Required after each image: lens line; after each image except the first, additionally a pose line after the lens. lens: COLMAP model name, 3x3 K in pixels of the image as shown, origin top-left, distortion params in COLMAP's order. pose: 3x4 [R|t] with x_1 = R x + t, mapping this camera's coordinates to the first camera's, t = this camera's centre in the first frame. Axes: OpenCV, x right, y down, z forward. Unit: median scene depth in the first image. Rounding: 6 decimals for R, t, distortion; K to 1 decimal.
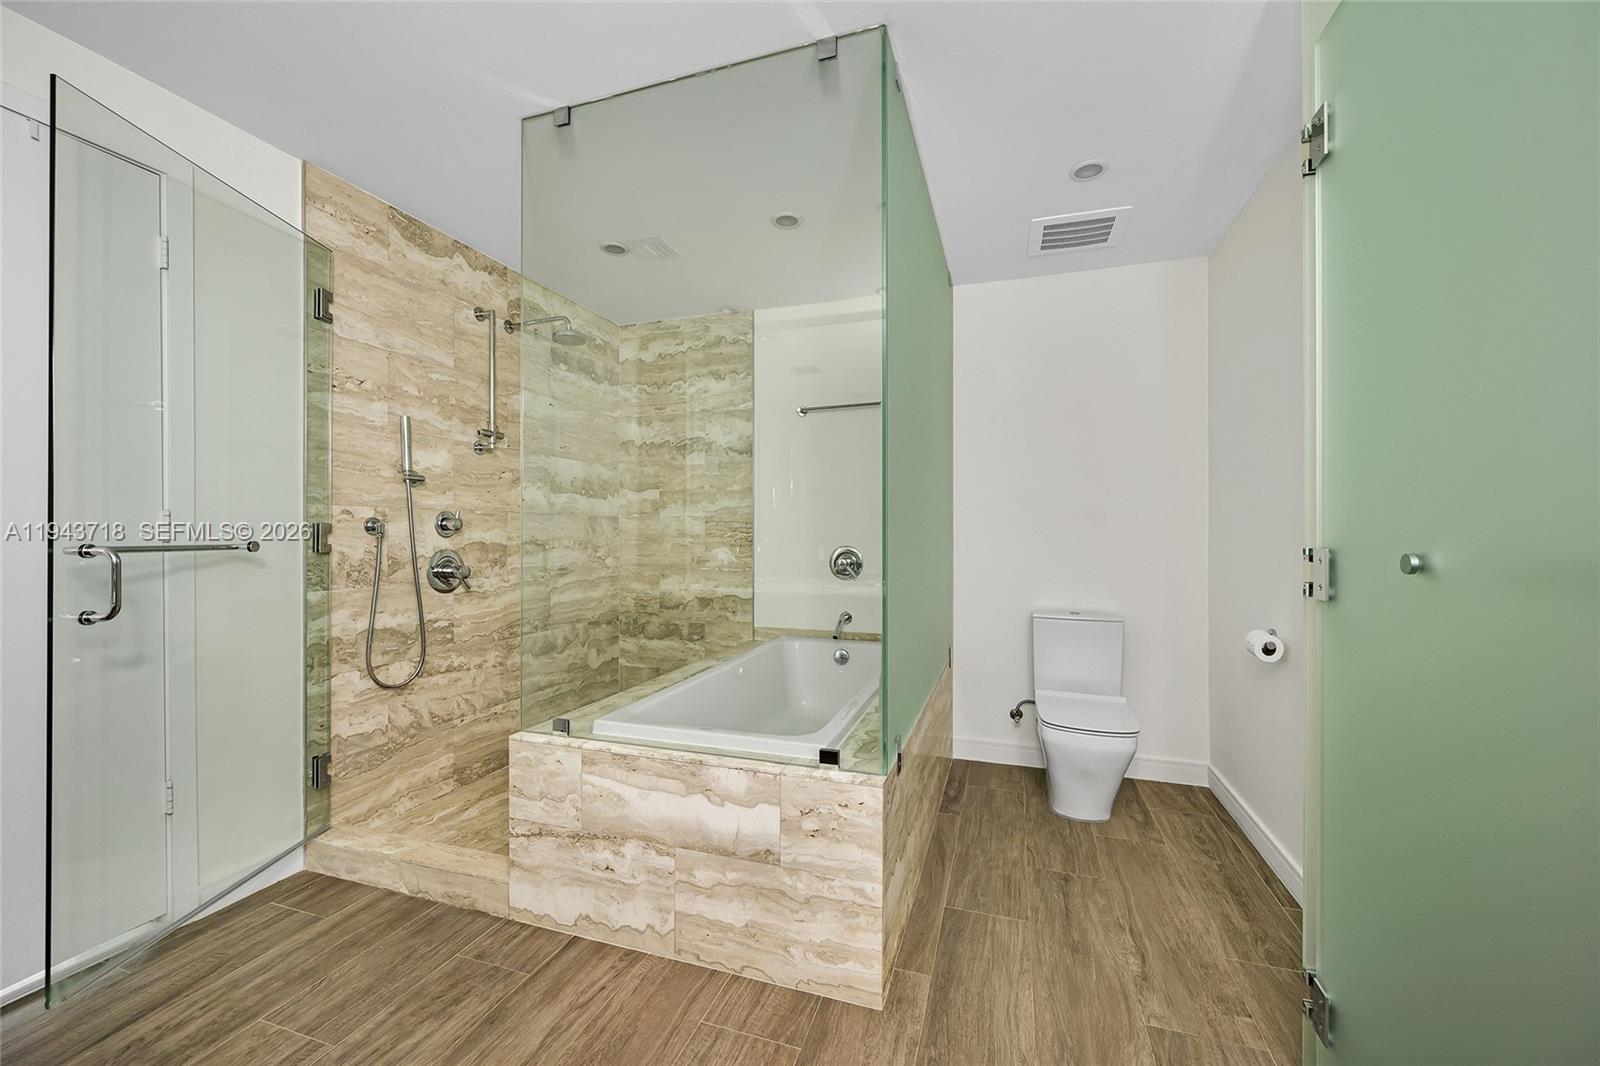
lens RADIAL K [[627.4, 0, 800.0], [0, 627.4, 533.0], [0, 0, 1]] dist [-0.000598, -0.000030]
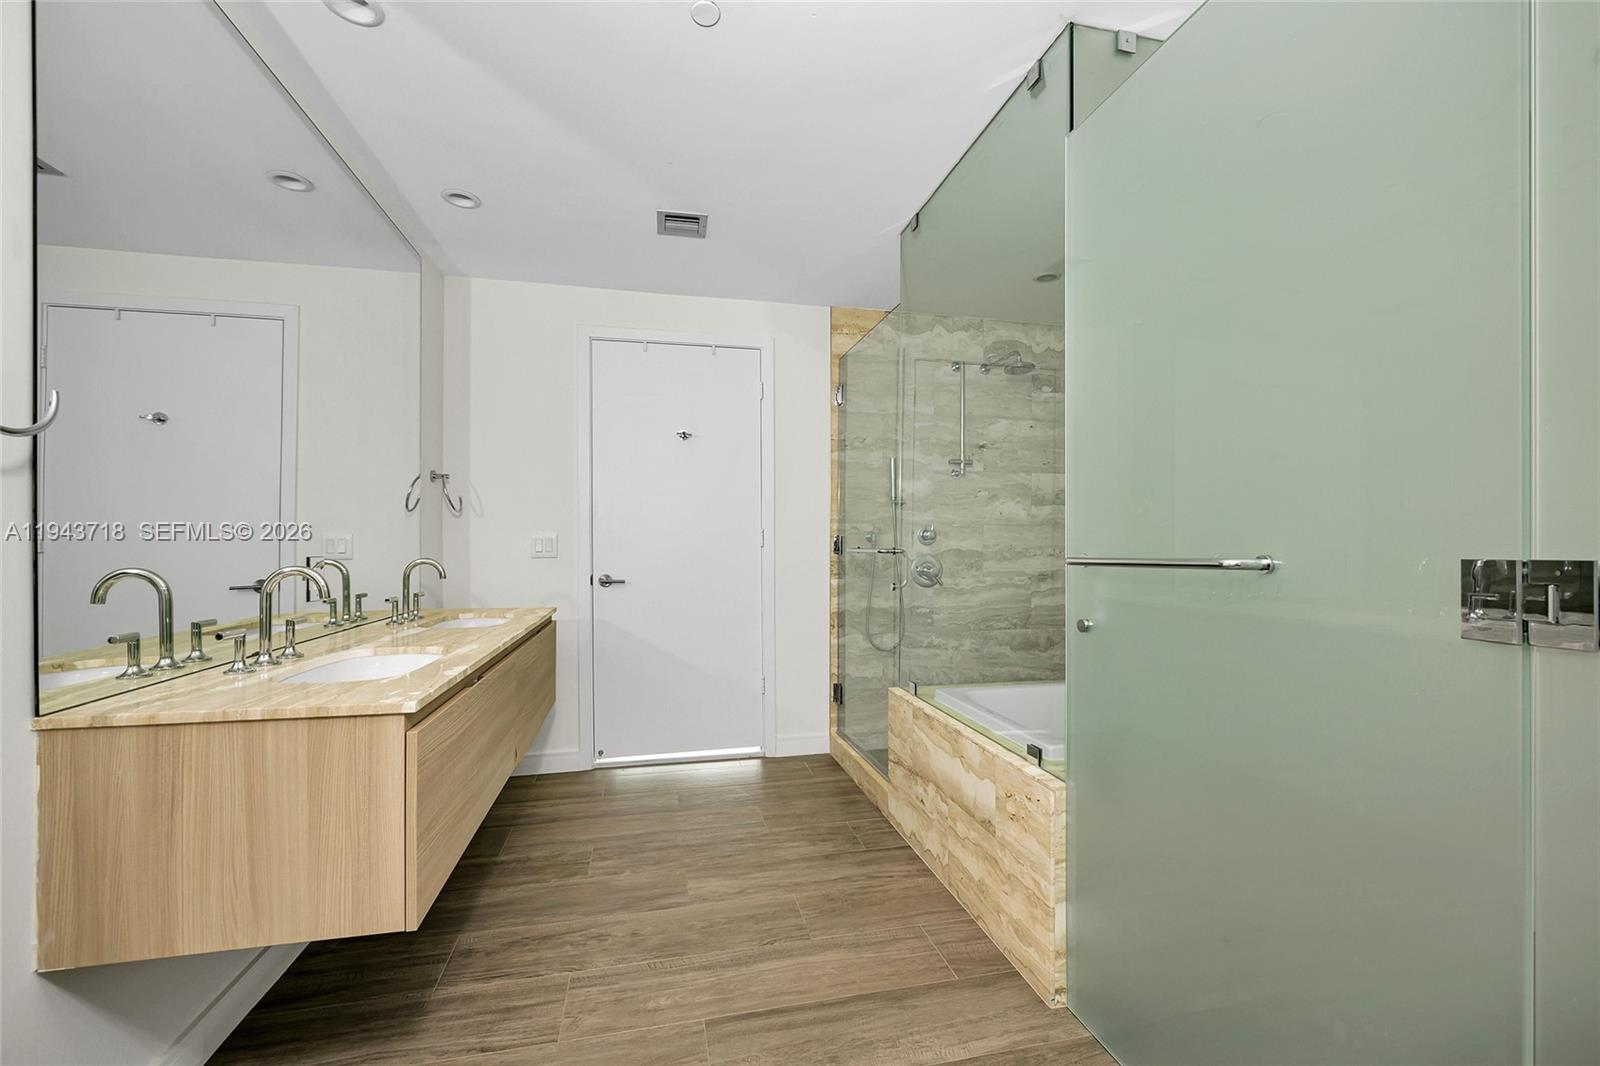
lens RADIAL K [[643.6, 0, 800.5], [0, 643.6, 549.8], [0, 0, 1]] dist [-0.001713, -0.000047]
pose [[0.529080, 0.007489, -0.848539, 0.526694], [0.000130, 0.999960, 0.008906, 0.005398], [0.848572, -0.004822, 0.529058, 0.071573]]
